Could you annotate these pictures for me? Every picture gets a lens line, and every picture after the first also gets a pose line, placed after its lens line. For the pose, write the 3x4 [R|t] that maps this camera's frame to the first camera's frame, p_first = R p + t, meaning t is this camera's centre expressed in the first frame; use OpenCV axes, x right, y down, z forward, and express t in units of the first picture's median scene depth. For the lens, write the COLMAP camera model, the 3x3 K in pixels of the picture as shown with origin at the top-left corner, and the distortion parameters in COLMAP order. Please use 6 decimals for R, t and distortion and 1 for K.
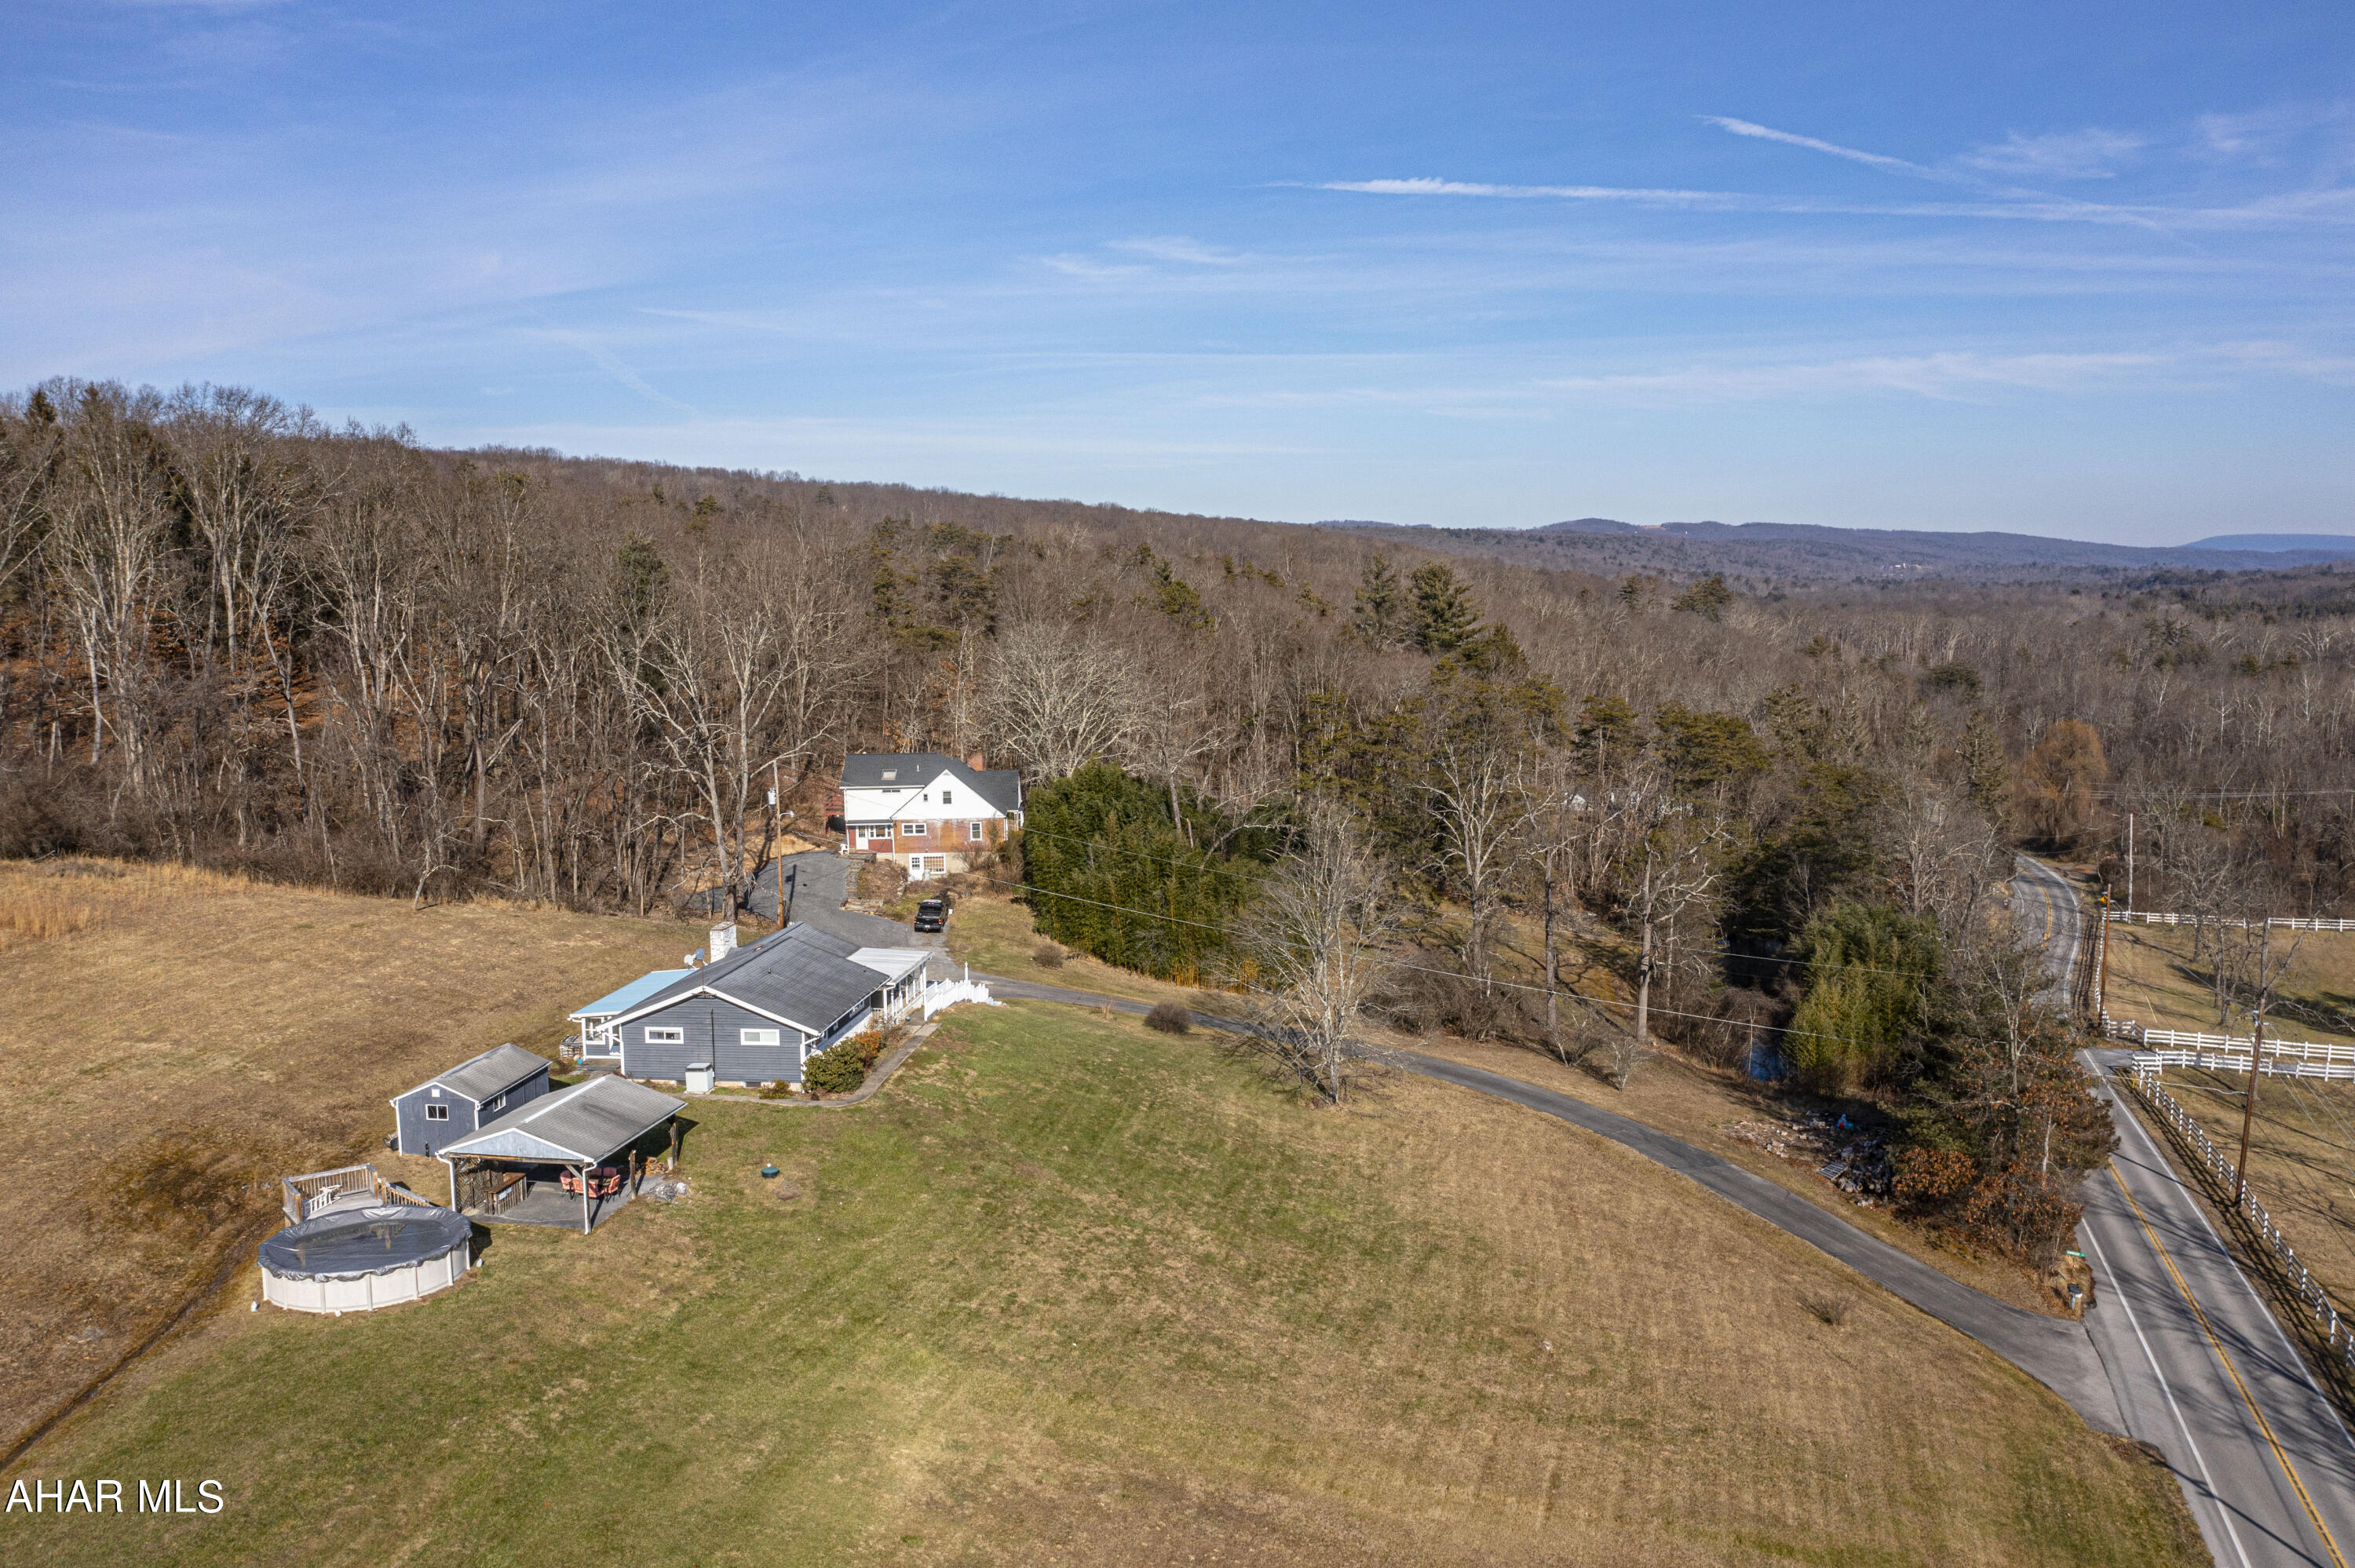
lens RADIAL K [[1841.9, 0, 1170.7], [0, 1841.9, 797.7], [0, 0, 1]] dist [-0.027270, 0.001899]
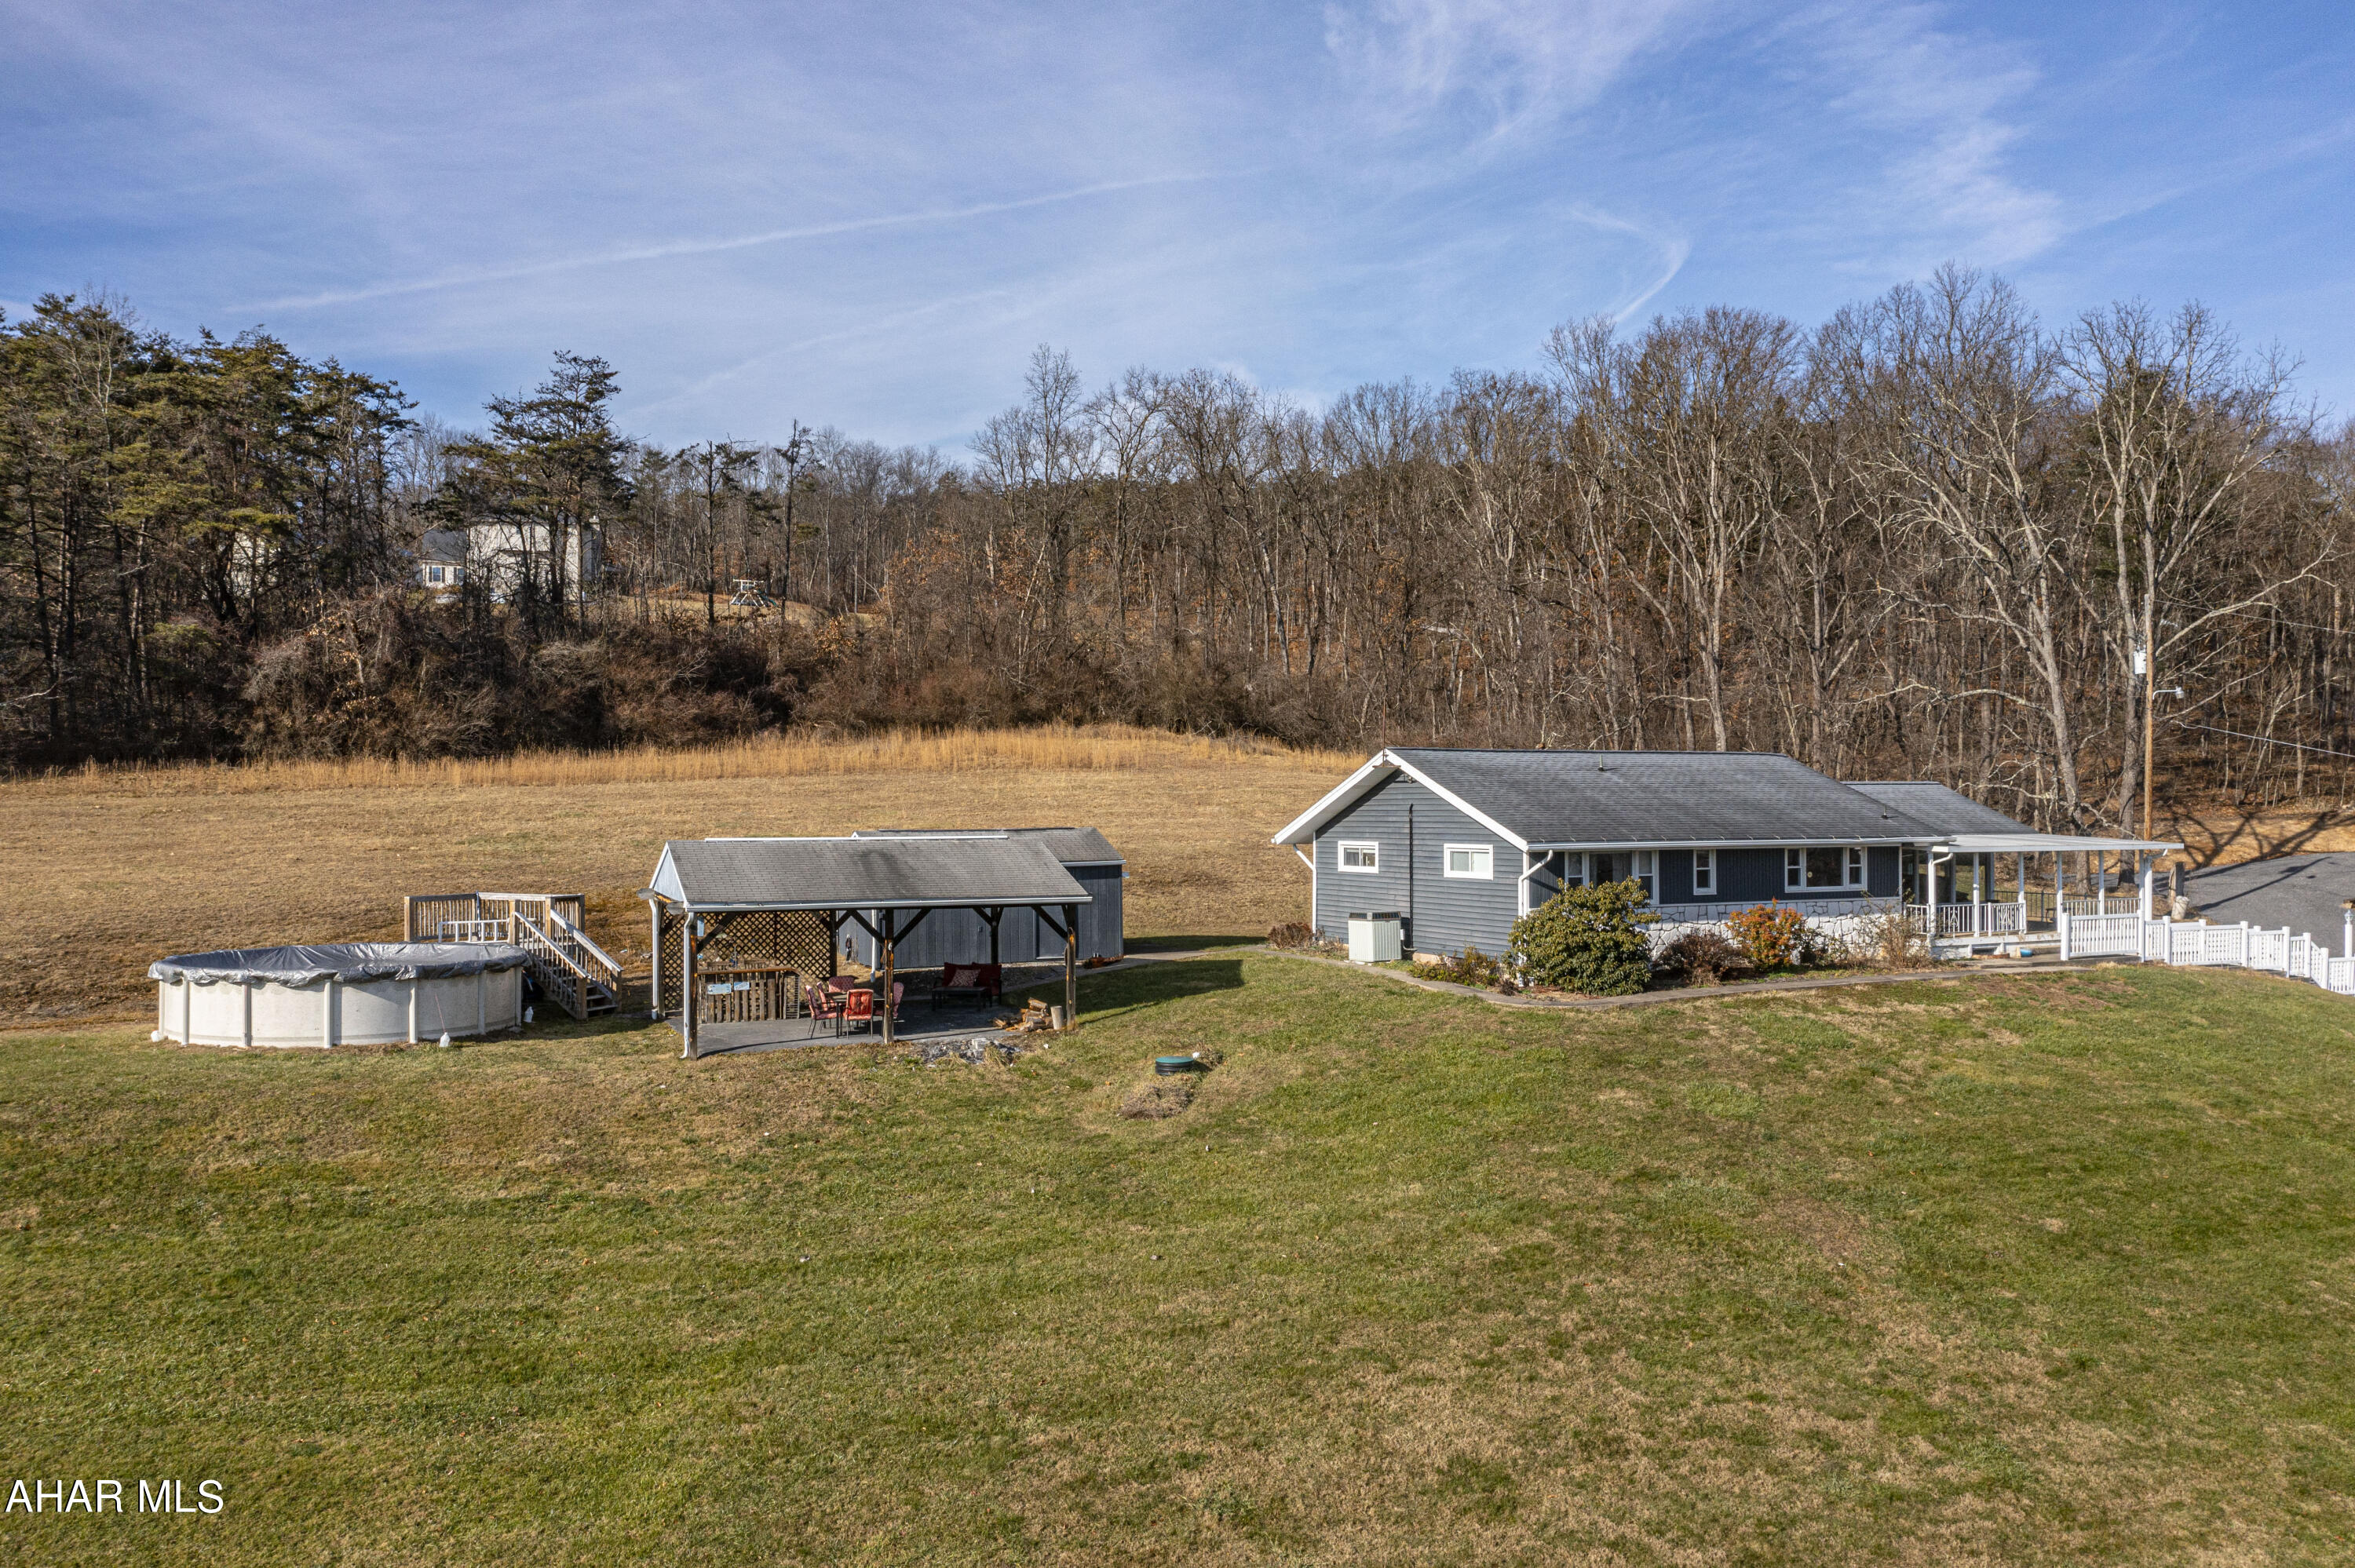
lens RADIAL K [[1841.9, 0, 1170.7], [0, 1841.9, 797.7], [0, 0, 1]] dist [-0.027270, 0.001899]
pose [[0.534263, 0.006208, -0.845296, 0.093681], [-0.100233, 0.993384, -0.056055, 0.100520], [0.839355, 0.114675, 0.531350, 0.461150]]
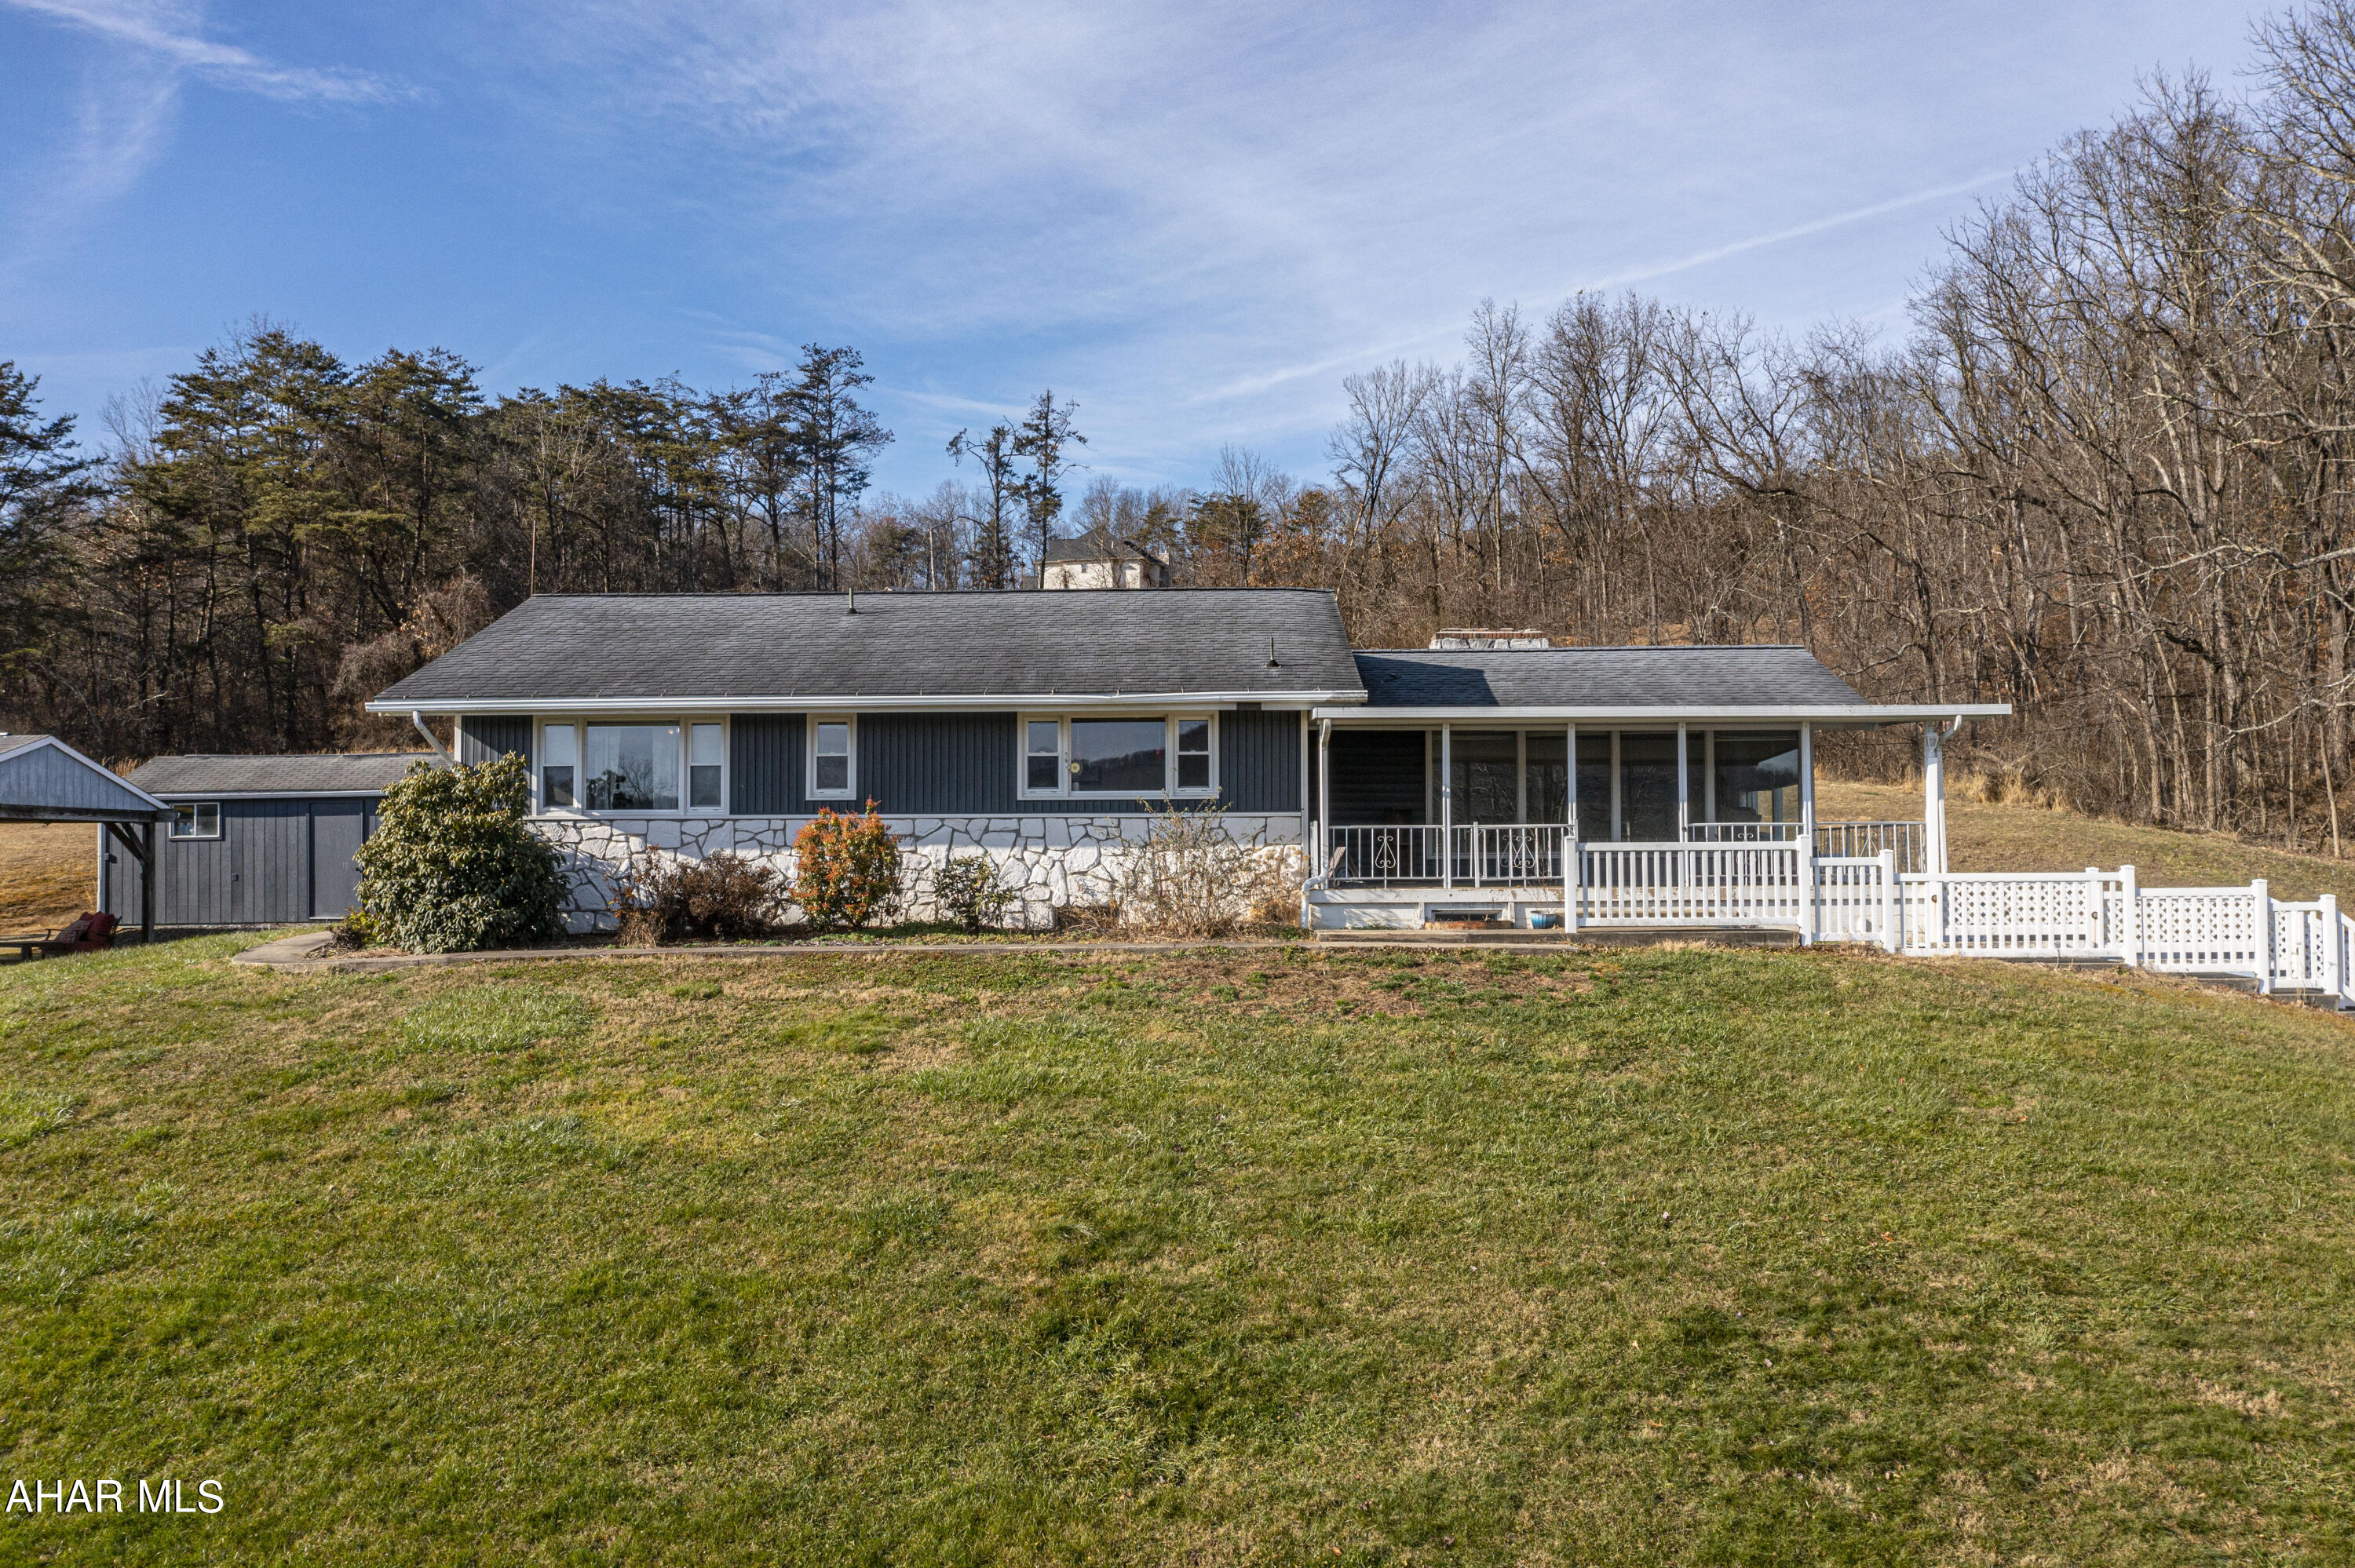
lens RADIAL K [[1850.4, 0, 1169.0], [0, 1850.4, 784.4], [0, 0, 1]] dist [-0.031602, 0.003560]
pose [[0.095761, -0.036218, -0.994745, 0.058265], [-0.109648, 0.992873, -0.046705, 0.093268], [0.989347, 0.113544, 0.091108, 0.731357]]
